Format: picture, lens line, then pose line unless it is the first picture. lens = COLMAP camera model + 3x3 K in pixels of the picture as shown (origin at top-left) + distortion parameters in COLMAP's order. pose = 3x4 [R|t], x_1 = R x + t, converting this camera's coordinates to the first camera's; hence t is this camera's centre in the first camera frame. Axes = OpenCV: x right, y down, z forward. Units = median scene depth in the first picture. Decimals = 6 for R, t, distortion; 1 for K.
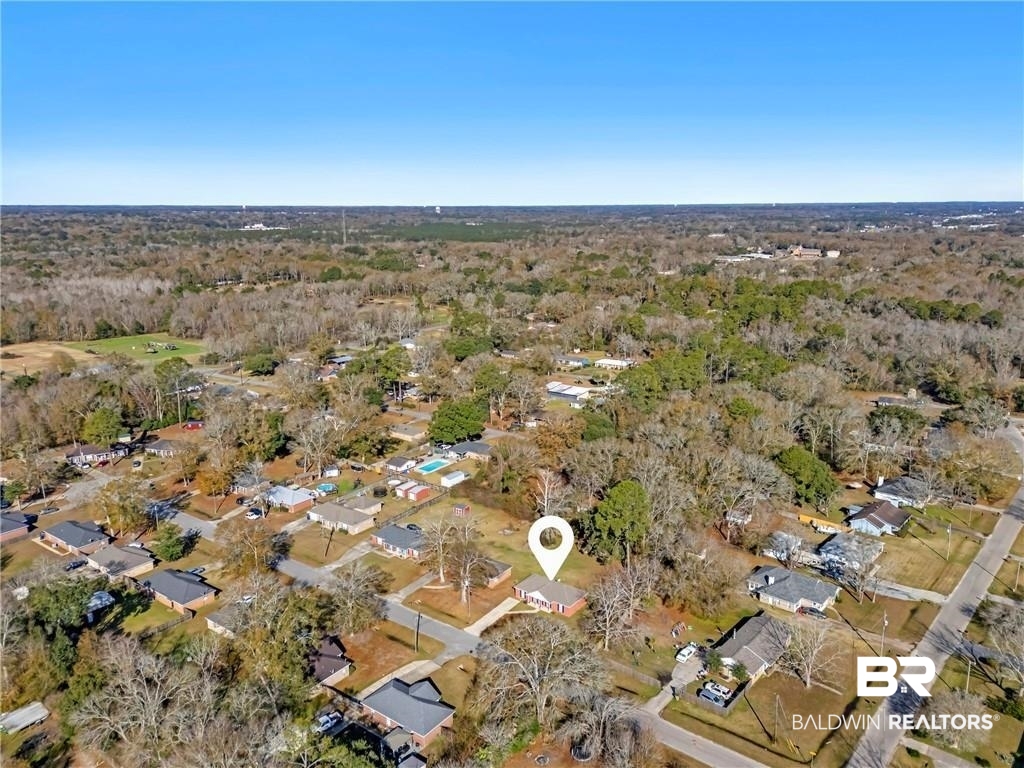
lens RADIAL K [[762.8, 0, 512.0], [0, 762.8, 384.0], [0, 0, 1]] dist [0.087682, -0.080252]
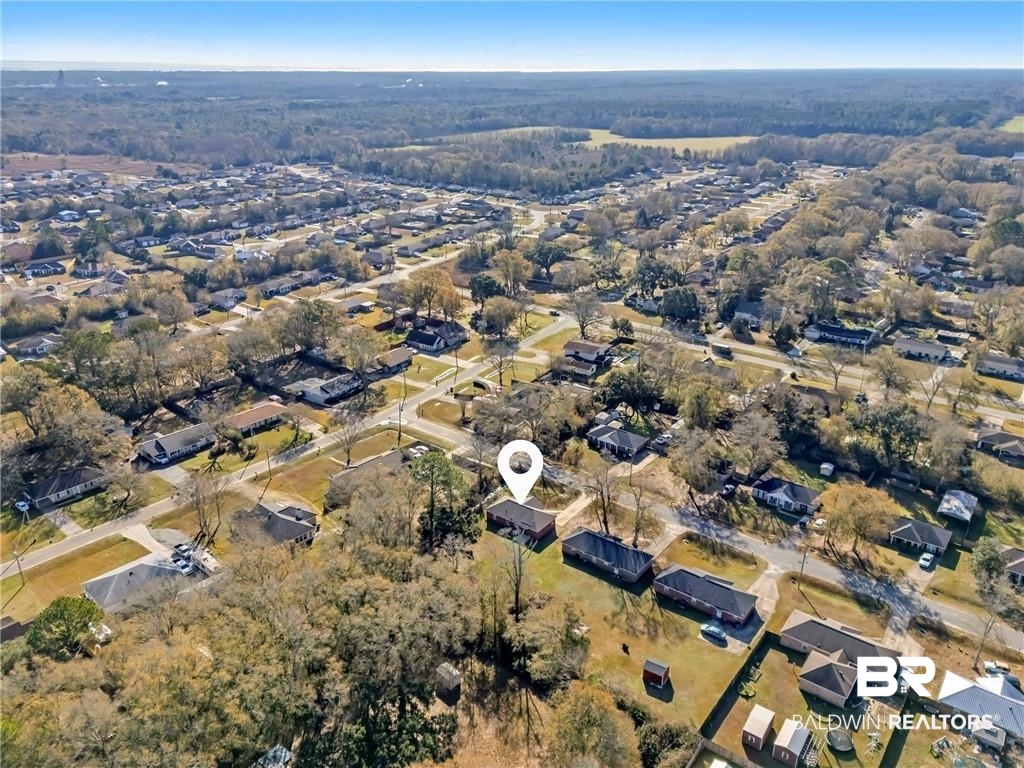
lens RADIAL K [[757.9, 0, 512.0], [0, 757.9, 384.0], [0, 0, 1]] dist [0.092845, -0.069738]
pose [[-0.999957, -0.005992, 0.007016, 0.041790], [-0.000764, 0.811541, 0.584294, -0.339323], [-0.009195, 0.584264, -0.811512, 1.258070]]
